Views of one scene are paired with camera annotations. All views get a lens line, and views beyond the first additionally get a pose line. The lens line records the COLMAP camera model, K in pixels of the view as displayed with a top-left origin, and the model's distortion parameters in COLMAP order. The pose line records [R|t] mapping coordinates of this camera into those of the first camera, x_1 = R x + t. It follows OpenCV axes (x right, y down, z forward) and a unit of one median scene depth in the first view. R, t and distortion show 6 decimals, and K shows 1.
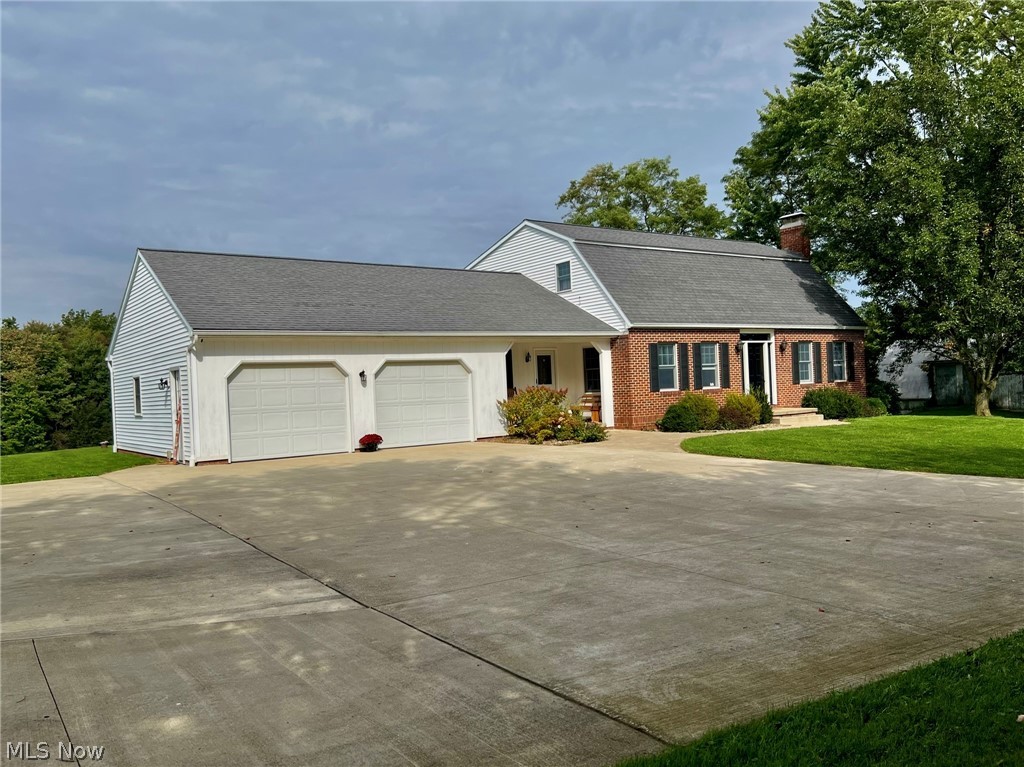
lens RADIAL K [[770.1, 0, 504.2], [0, 770.1, 388.4], [0, 0, 1]] dist [0.024162, -0.020978]
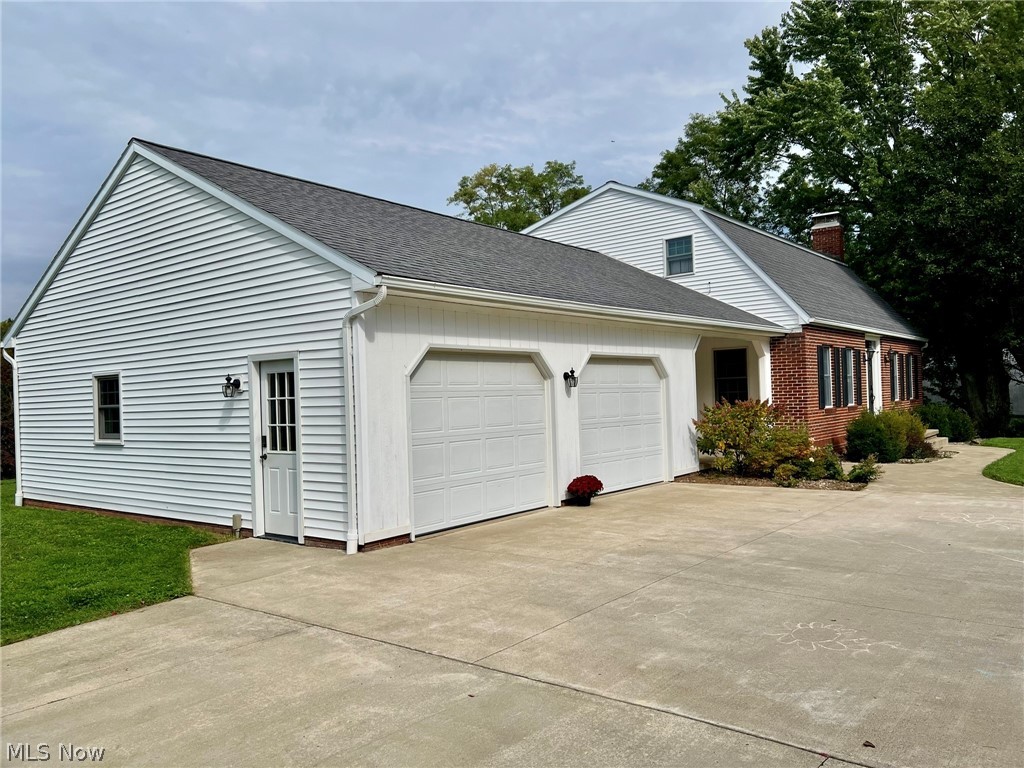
lens RADIAL K [[770.1, 0, 519.6], [0, 770.1, 381.8], [0, 0, 1]] dist [0.024162, -0.020978]
pose [[0.965593, 0.017430, 0.259472, -0.293953], [-0.009551, 0.999455, -0.031597, 0.004523], [-0.259882, 0.028032, 0.965233, 0.339313]]
